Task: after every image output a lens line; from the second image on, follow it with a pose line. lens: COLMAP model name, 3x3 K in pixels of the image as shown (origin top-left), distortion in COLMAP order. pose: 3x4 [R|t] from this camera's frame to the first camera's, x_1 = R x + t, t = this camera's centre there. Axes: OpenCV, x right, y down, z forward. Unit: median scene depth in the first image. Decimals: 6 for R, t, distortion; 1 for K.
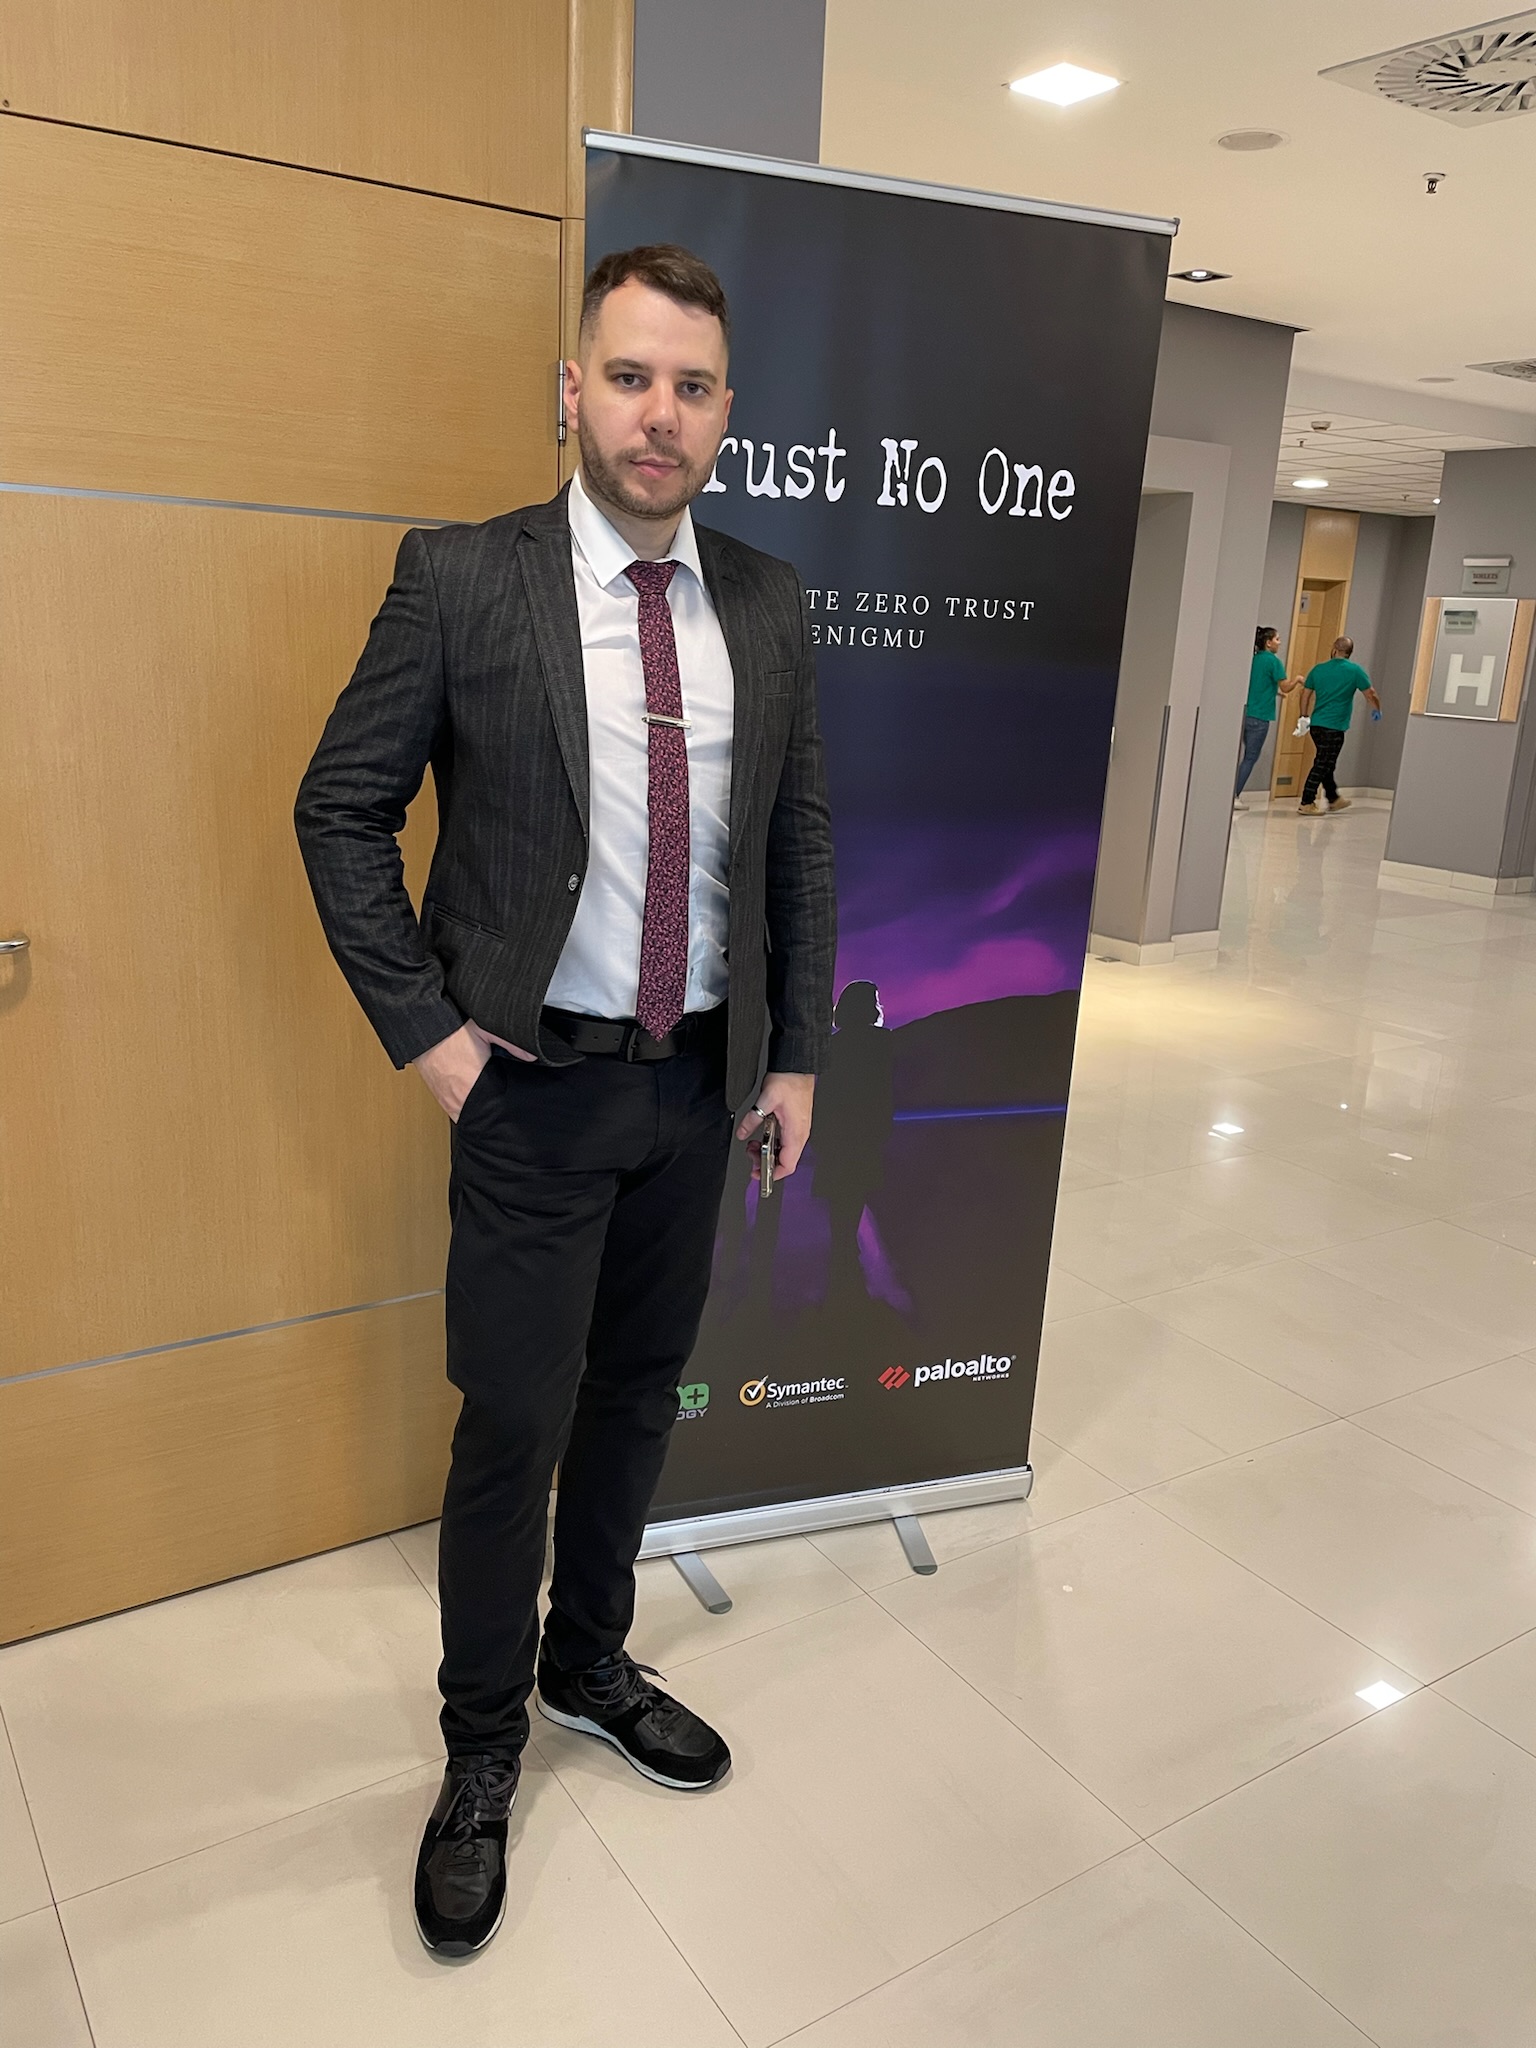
lens RADIAL K [[1545.0, 0, 768.0], [0, 1545.0, 1024.0], [0, 0, 1]] dist [0.162762, -0.182821]
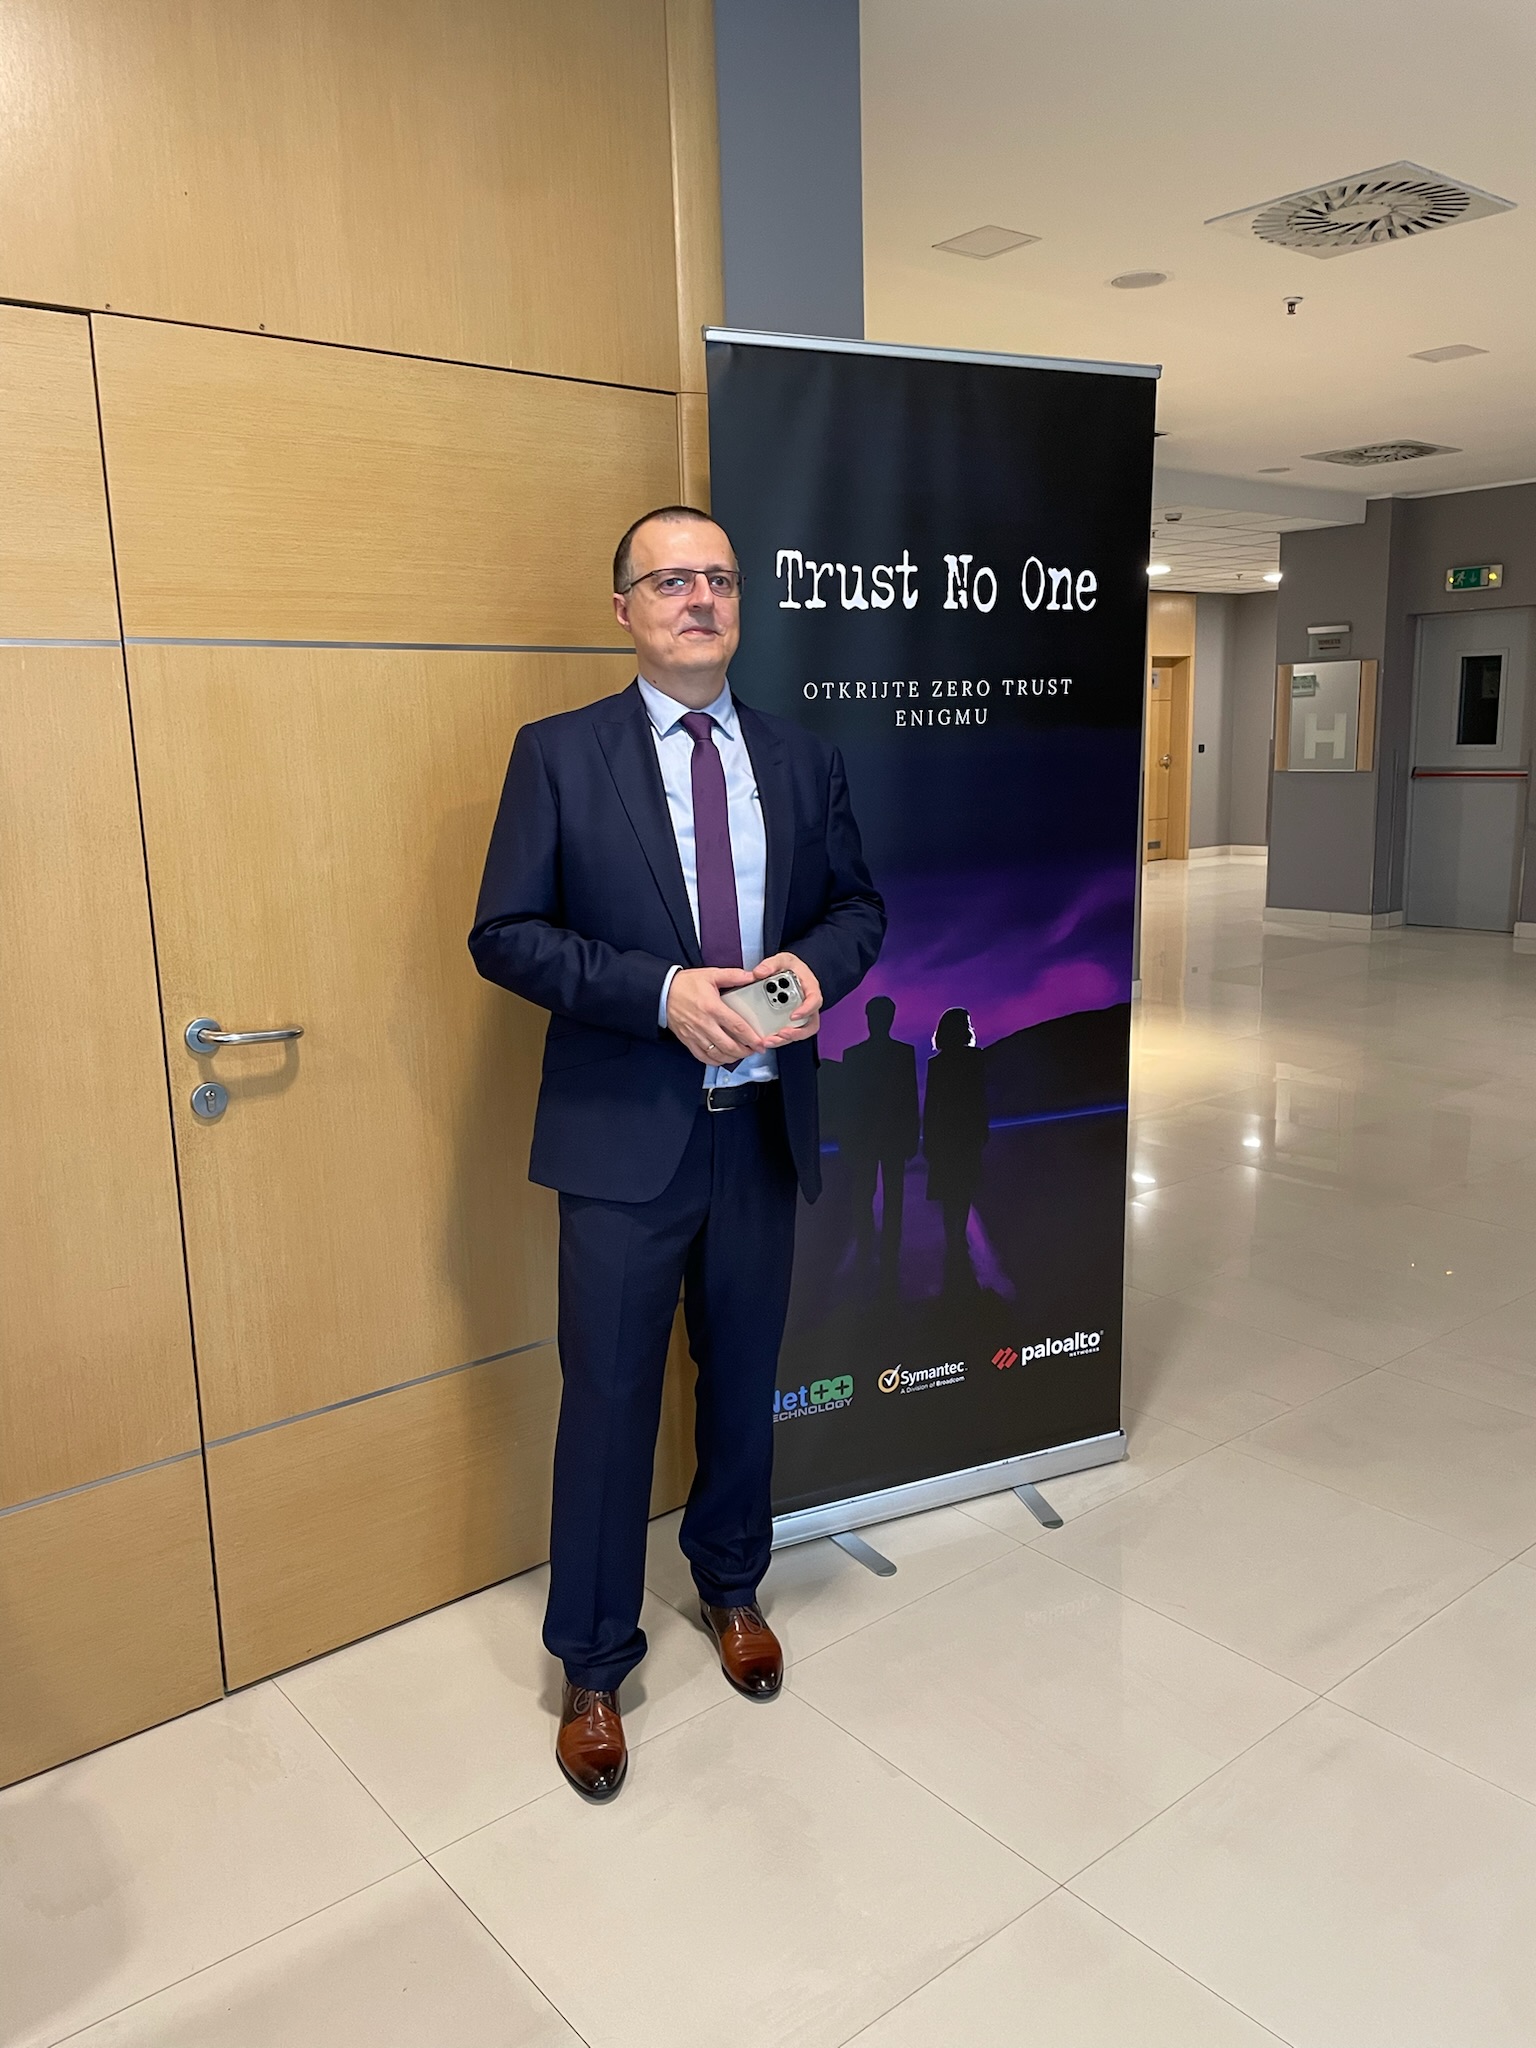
lens RADIAL K [[1545.0, 0, 768.0], [0, 1545.0, 1024.0], [0, 0, 1]] dist [0.162762, -0.182821]
pose [[0.993126, -0.087557, 0.077678, -0.175240], [0.092378, 0.993866, -0.060807, 0.042540], [-0.071877, 0.067565, 0.995122, -0.150181]]
